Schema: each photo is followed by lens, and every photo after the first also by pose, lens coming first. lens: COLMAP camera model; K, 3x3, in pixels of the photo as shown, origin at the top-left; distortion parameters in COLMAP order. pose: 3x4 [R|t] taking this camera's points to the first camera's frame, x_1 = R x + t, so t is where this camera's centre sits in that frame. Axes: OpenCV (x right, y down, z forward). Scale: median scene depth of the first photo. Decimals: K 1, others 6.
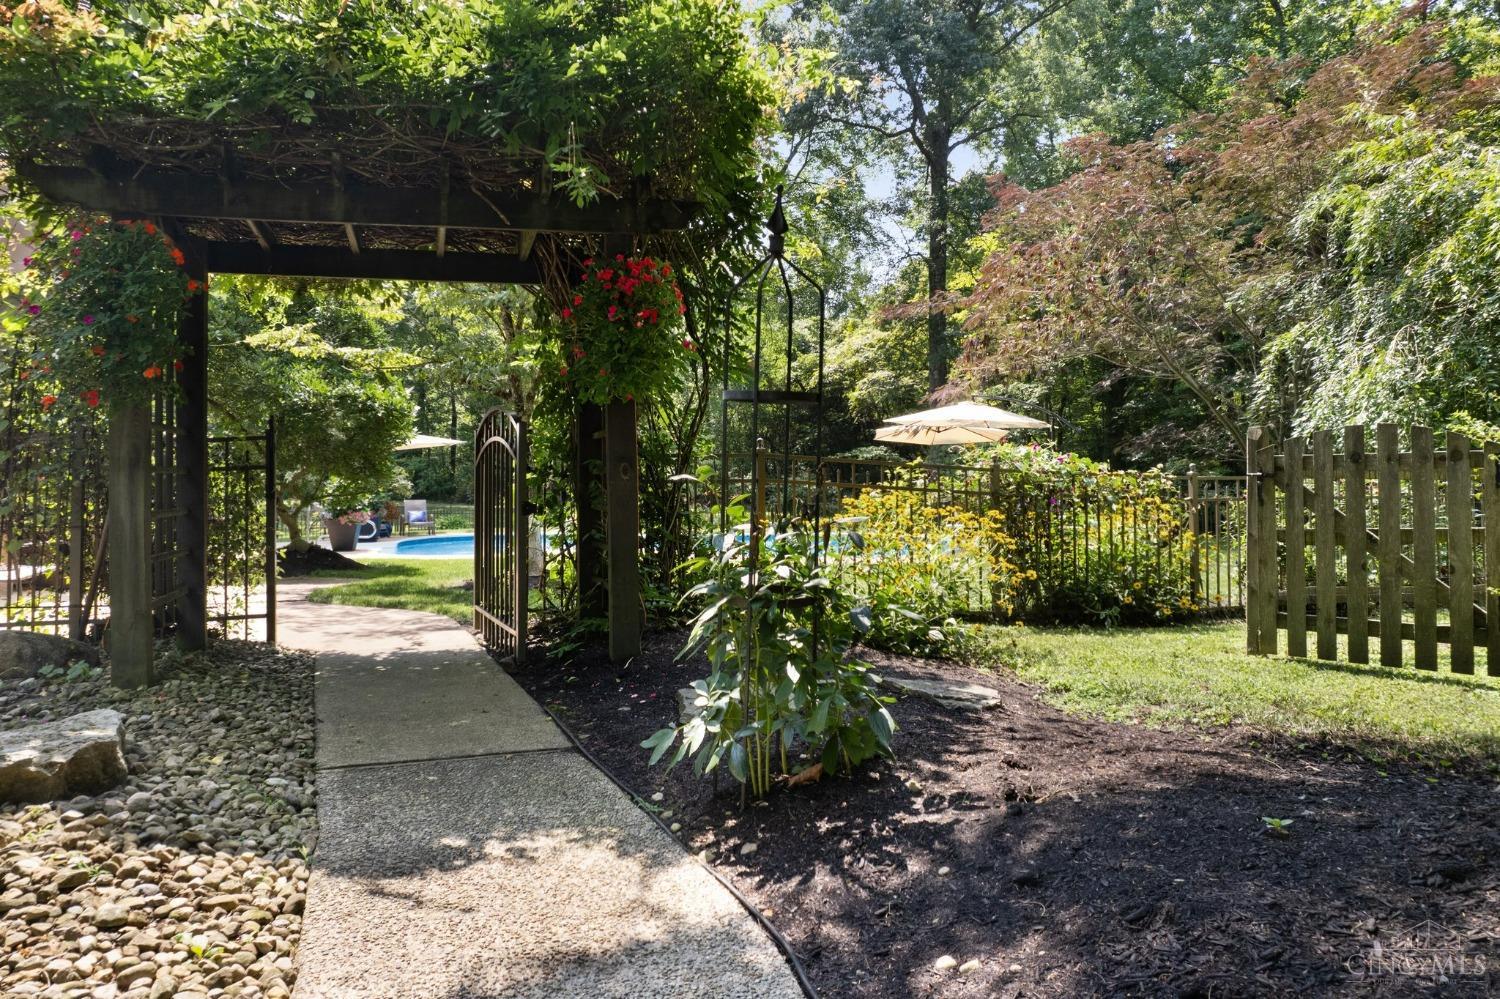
lens RADIAL K [[970.2, 0, 748.8], [0, 970.2, 446.5], [0, 0, 1]] dist [-0.088156, 0.110437]
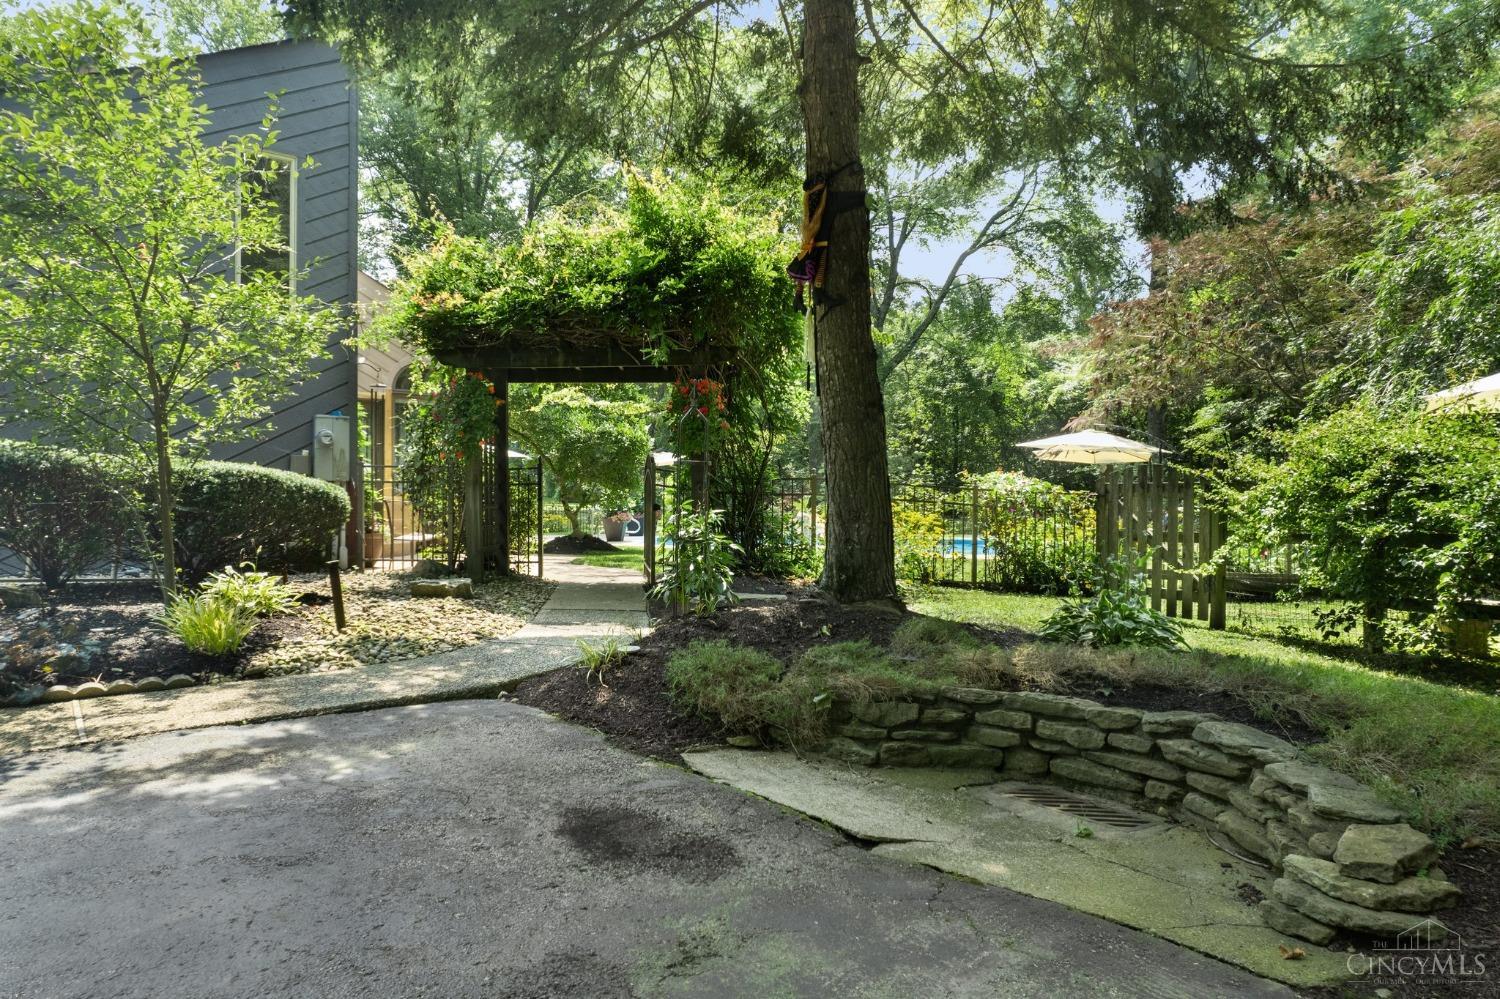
lens RADIAL K [[944.6, 0, 750.0], [0, 944.6, 499.5], [0, 0, 1]] dist [-0.000859, -0.000164]
pose [[0.957331, 0.015139, -0.288596, 0.322305], [-0.002167, 0.998975, 0.045216, -0.024215], [0.288985, -0.042661, 0.956383, -0.491087]]
